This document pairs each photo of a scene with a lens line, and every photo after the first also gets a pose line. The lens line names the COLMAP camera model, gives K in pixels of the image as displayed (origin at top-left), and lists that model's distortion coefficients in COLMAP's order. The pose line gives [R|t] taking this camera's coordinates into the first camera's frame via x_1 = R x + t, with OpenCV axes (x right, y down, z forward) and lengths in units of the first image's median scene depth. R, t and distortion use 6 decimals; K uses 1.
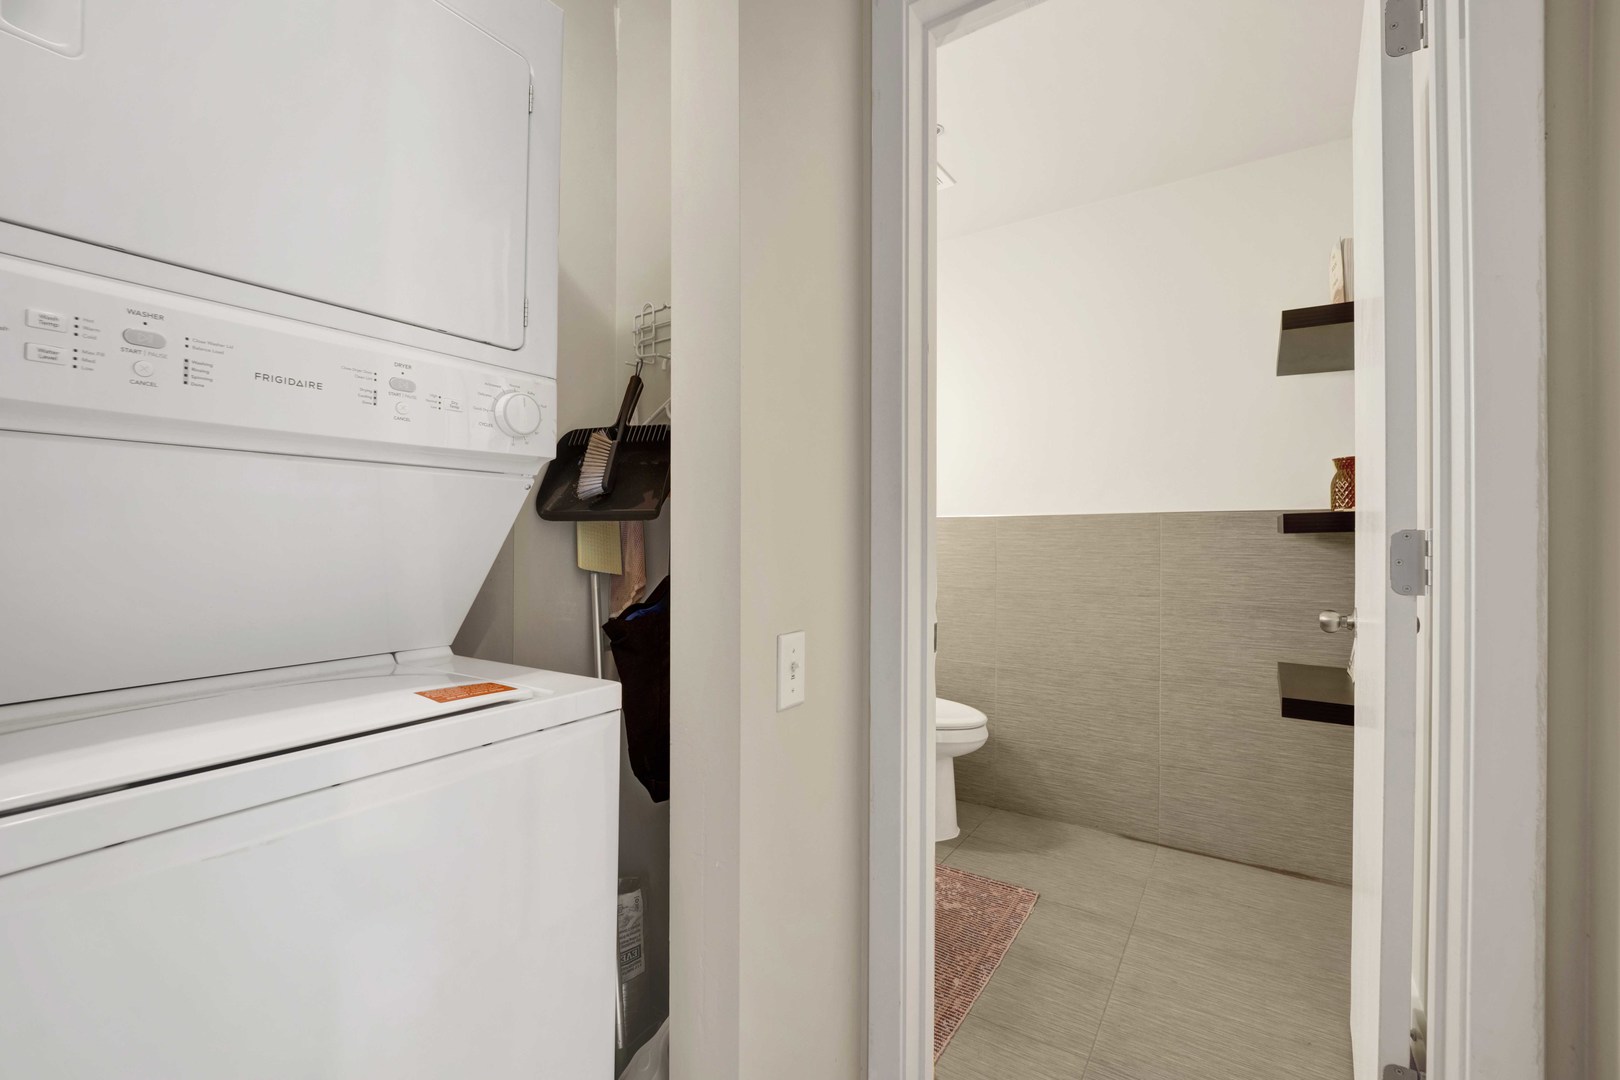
lens RADIAL K [[689.9, 0, 806.5], [0, 689.9, 535.6], [0, 0, 1]] dist [-0.013988, -0.000613]
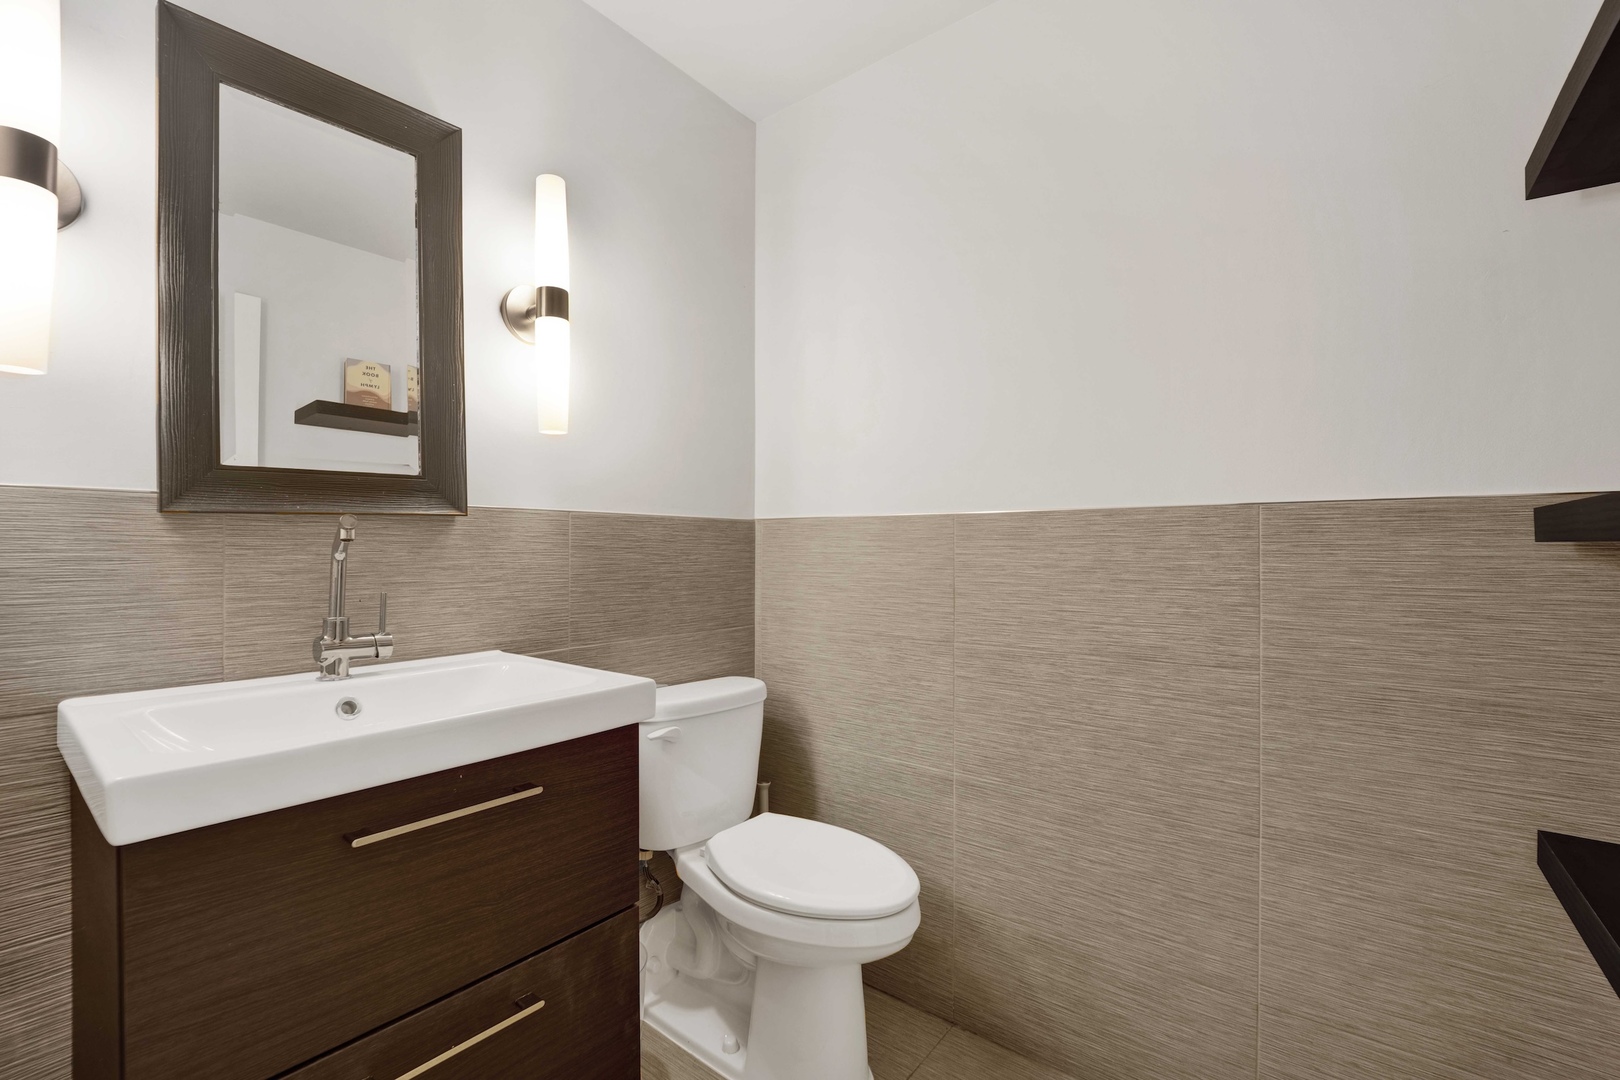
lens RADIAL K [[689.9, 0, 812.8], [0, 689.9, 540.2], [0, 0, 1]] dist [-0.013988, -0.000613]
pose [[0.998597, -0.003254, -0.052846, 0.212962], [0.003098, 0.999991, -0.003032, -0.005549], [0.052855, 0.002864, 0.998598, 0.478311]]
